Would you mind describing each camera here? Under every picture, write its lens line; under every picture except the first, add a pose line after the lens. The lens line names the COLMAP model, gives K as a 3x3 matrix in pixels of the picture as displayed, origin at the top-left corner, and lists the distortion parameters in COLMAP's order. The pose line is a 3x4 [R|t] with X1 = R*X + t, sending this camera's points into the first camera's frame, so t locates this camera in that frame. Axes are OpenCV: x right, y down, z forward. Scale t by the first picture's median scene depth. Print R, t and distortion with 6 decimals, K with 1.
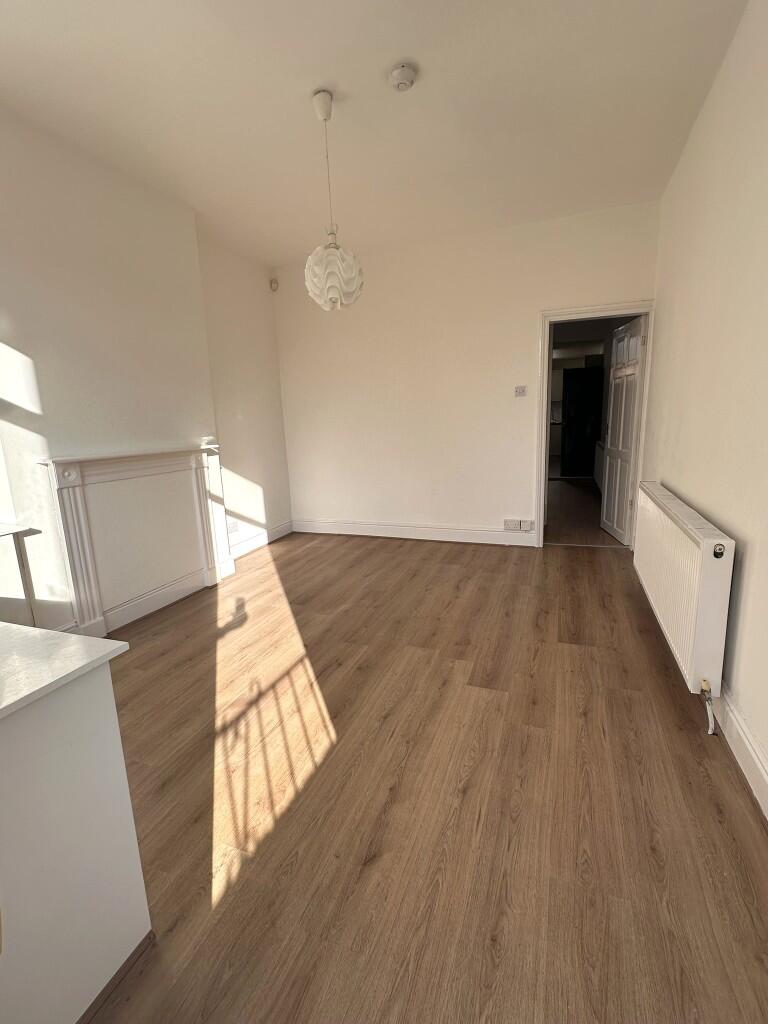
lens RADIAL K [[458.9, 0, 383.7], [0, 458.9, 510.4], [0, 0, 1]] dist [-0.011886, 0.000433]
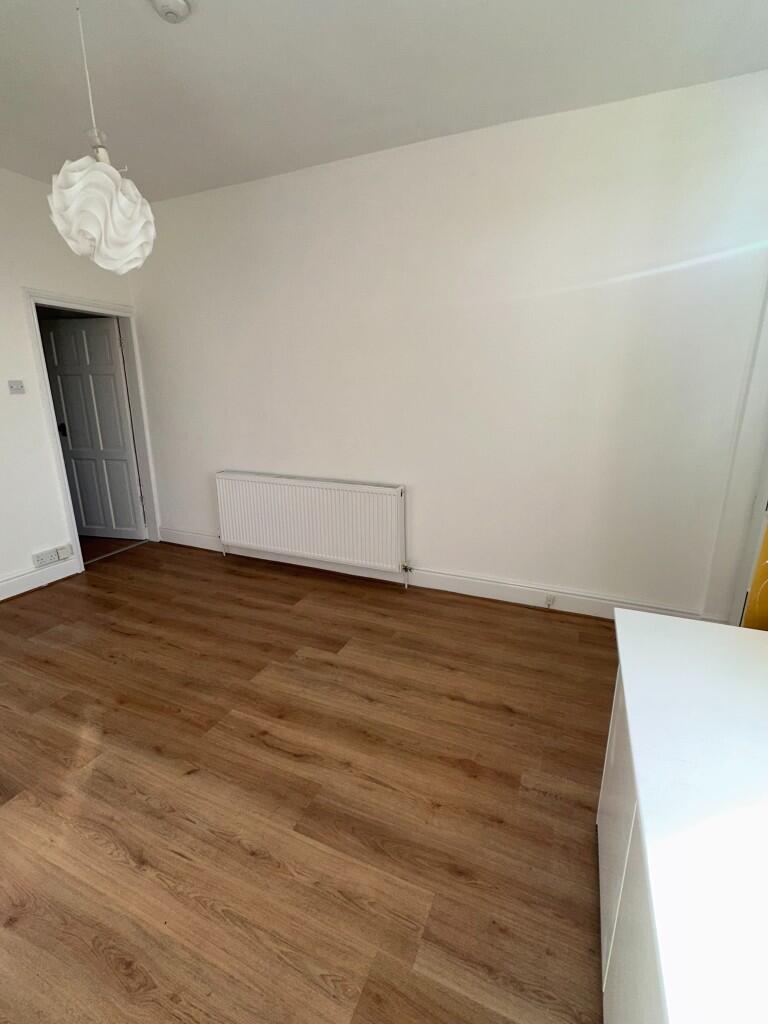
lens RADIAL K [[458.9, 0, 381.9], [0, 458.9, 513.9], [0, 0, 1]] dist [-0.011886, 0.000433]
pose [[0.042240, -0.230735, 0.972099, -0.666877], [0.193740, 0.956391, 0.218589, -0.152291], [-0.980143, 0.179101, 0.085101, 0.541961]]
